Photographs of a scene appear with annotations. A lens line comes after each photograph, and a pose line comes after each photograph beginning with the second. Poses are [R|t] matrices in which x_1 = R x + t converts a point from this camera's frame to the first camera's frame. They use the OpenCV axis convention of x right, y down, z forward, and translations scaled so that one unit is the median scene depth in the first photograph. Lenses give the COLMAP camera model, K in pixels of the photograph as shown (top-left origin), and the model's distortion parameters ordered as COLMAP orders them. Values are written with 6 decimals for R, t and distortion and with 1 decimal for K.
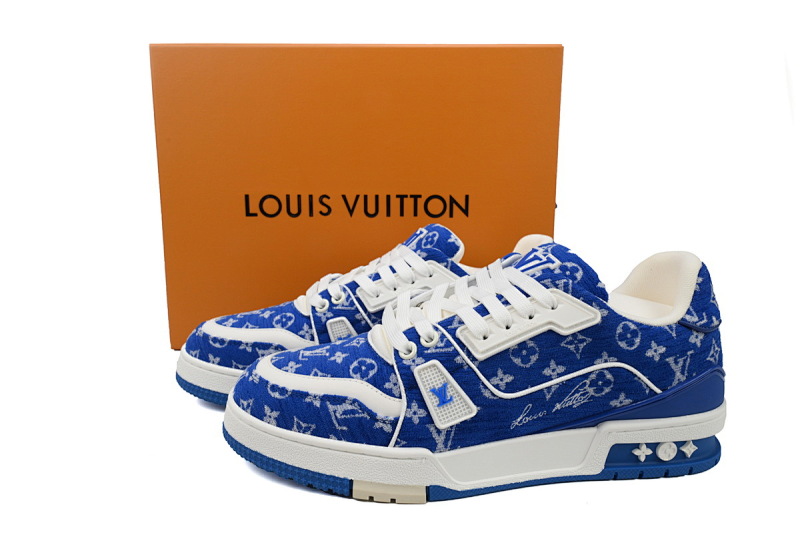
lens RADIAL K [[613.5, 0, 388.1], [0, 613.5, 265.4], [0, 0, 1]] dist [0.006739, 0.005085]
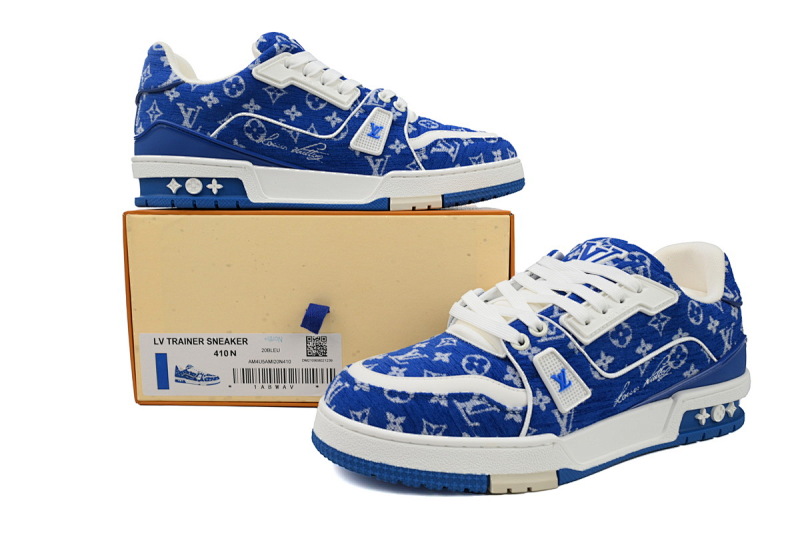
lens RADIAL K [[613.5, 0, 388.1], [0, 613.5, 265.4], [0, 0, 1]] dist [0.006739, 0.005085]
pose [[0.952769, -0.043677, 0.300540, -0.487779], [0.059071, 0.997356, -0.042322, 0.042132], [-0.297897, 0.058076, 0.952830, 0.080463]]
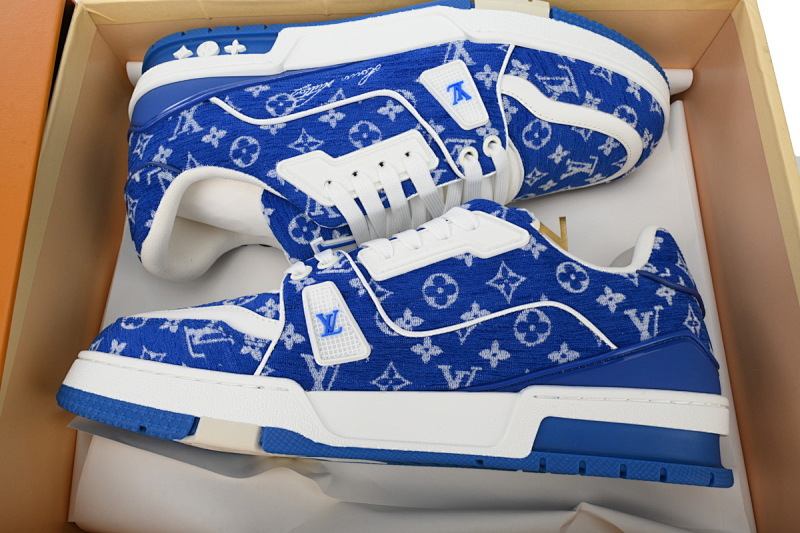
lens RADIAL K [[601.5, 0, 400.0], [0, 601.5, 266.5], [0, 0, 1]] dist [-0.003420, 0.000595]
pose [[-0.999049, -0.020552, -0.038444, 0.199565], [0.008743, -0.958435, 0.285177, -0.285800], [-0.042707, 0.284570, 0.957704, 0.216594]]
